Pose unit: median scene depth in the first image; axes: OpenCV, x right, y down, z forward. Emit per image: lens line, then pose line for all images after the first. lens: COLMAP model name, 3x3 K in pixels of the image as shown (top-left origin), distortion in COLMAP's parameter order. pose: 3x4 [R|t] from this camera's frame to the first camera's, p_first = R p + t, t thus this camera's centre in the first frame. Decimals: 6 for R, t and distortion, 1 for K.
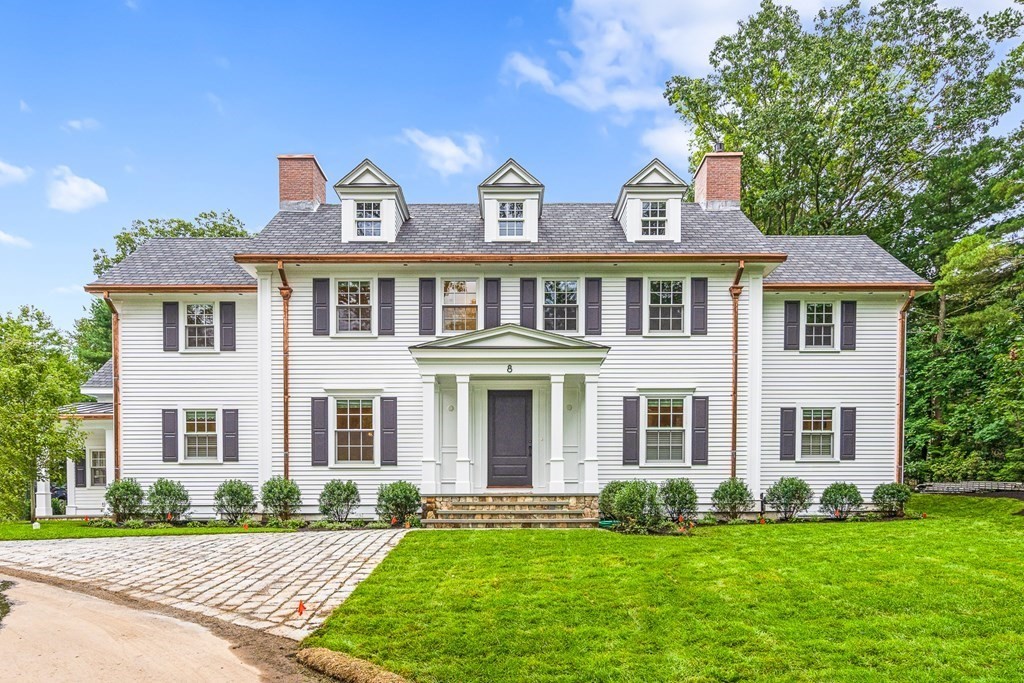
lens RADIAL K [[514.4, 0, 512.0], [0, 514.4, 341.5], [0, 0, 1]] dist [-0.005520, -0.000112]
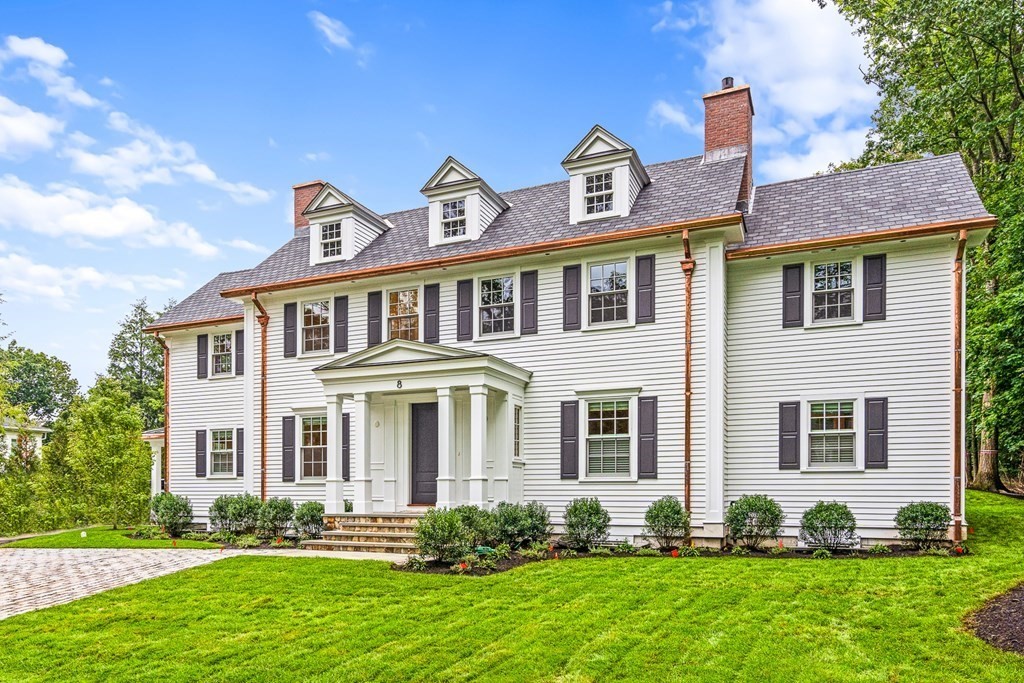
lens RADIAL K [[553.5, 0, 512.0], [0, 553.5, 313.3], [0, 0, 1]] dist [0.001412, 0.000219]
pose [[0.942413, -0.102281, -0.318429, 0.432516], [0.096685, 0.994755, -0.033376, -0.019604], [0.320172, 0.000667, 0.947359, 0.061702]]
